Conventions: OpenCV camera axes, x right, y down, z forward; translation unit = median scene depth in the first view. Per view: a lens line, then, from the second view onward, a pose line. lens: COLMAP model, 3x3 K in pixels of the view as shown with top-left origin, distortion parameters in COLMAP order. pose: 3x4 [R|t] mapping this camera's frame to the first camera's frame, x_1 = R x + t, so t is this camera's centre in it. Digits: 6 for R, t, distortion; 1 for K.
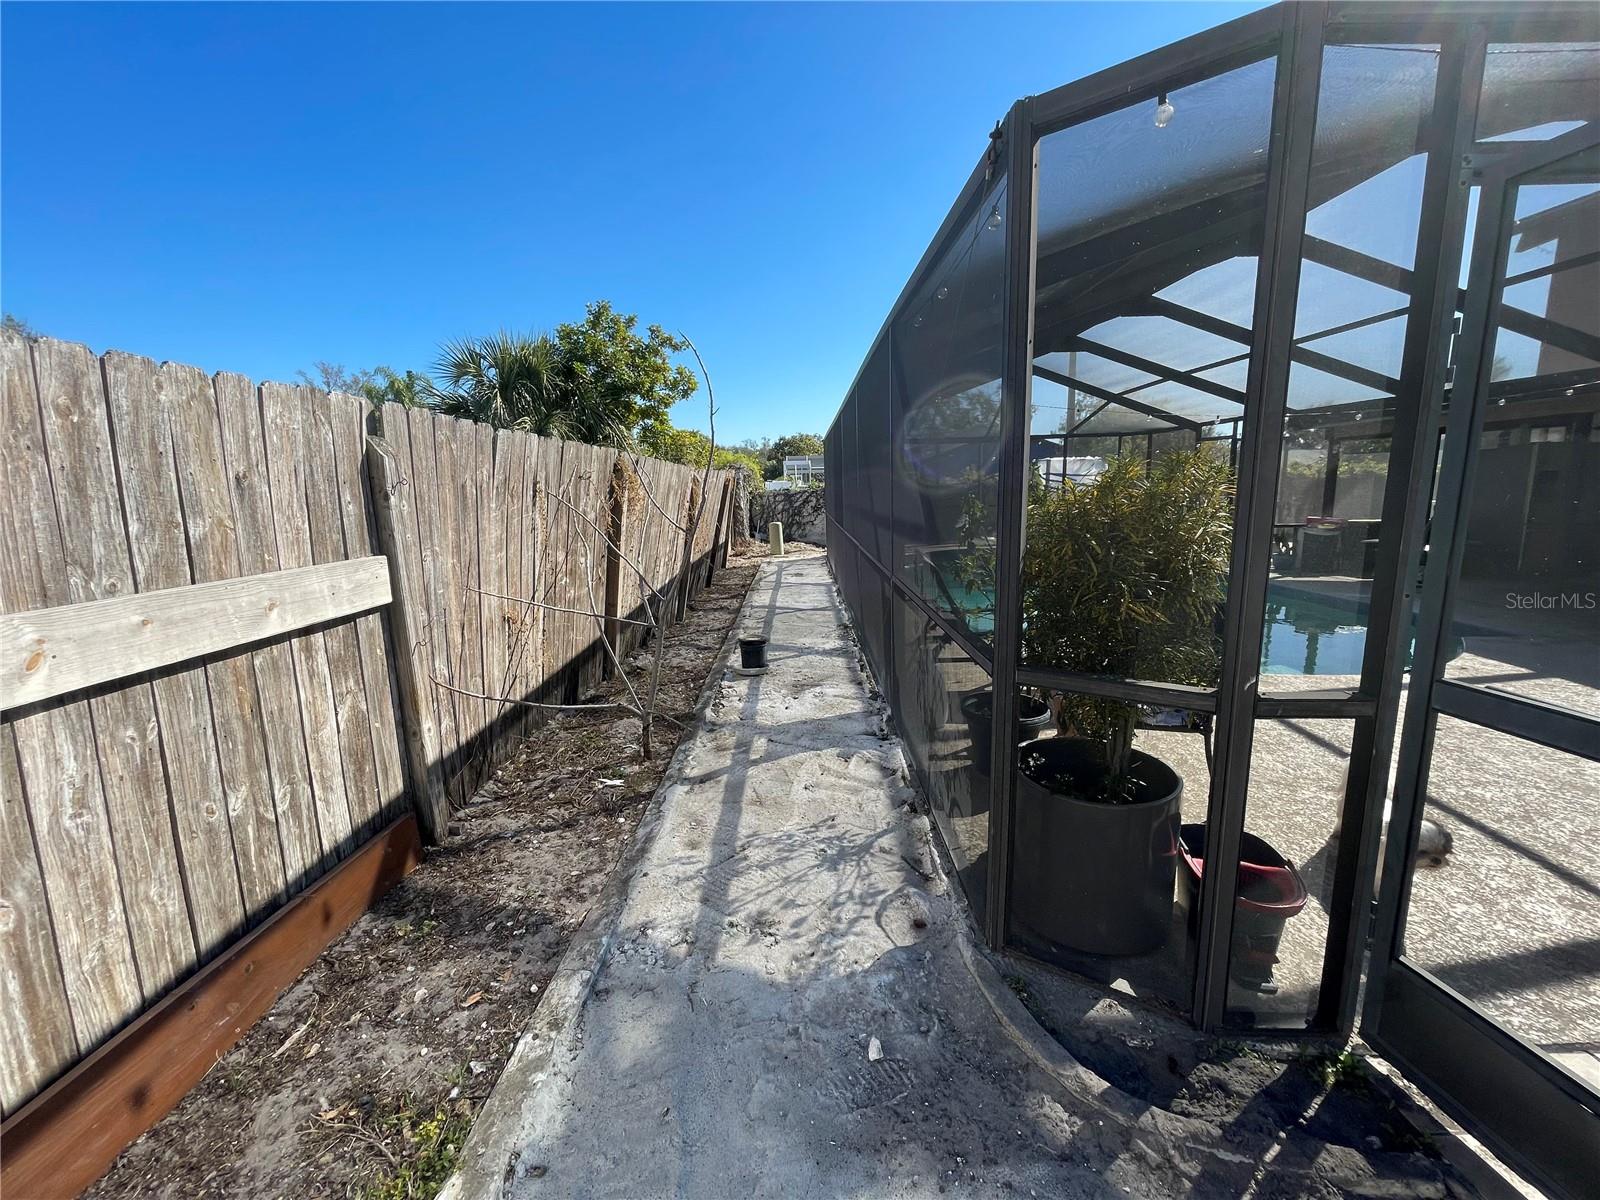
lens RADIAL K [[650.2, 0, 799.5], [0, 650.2, 596.5], [0, 0, 1]] dist [-0.000924, 0.000061]
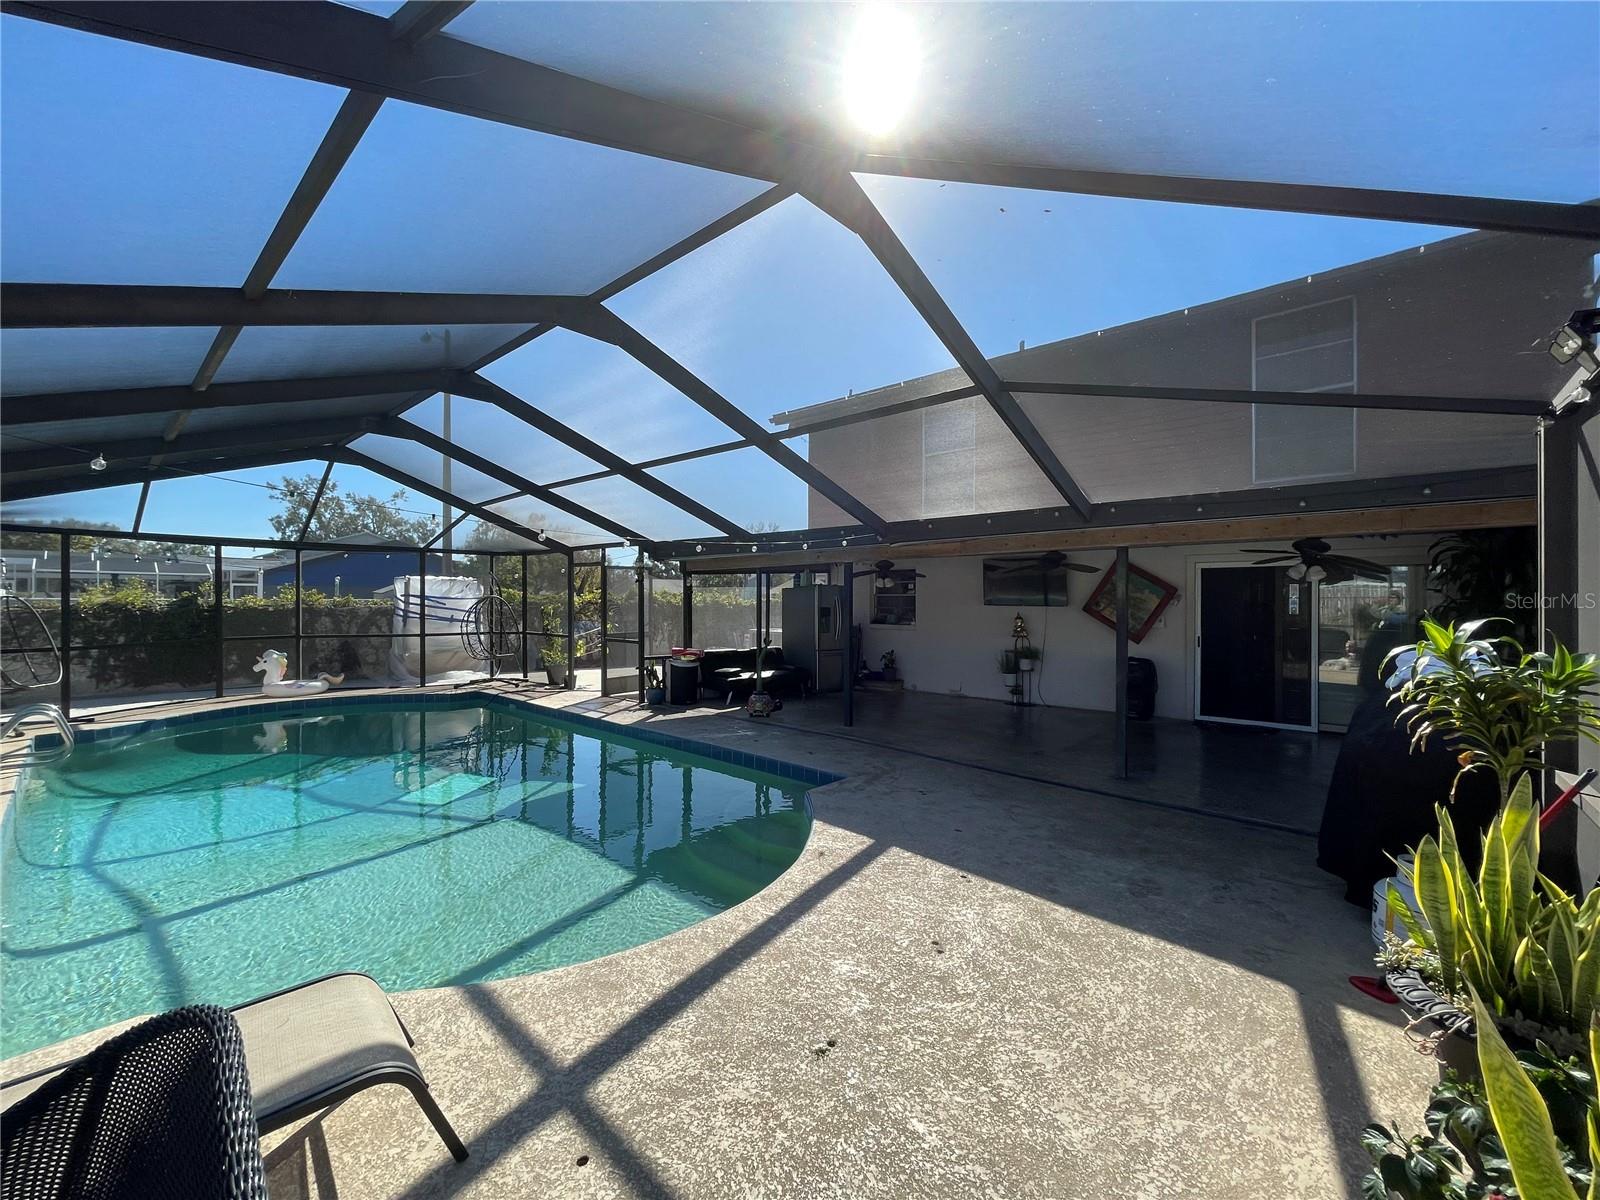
lens RADIAL K [[650.2, 0, 799.5], [0, 650.2, 596.5], [0, 0, 1]] dist [-0.000924, 0.000061]
pose [[0.670821, 0.028431, 0.741074, 0.167011], [0.105713, 0.985395, -0.133495, -0.044712], [-0.734046, 0.167892, 0.658018, 0.184437]]
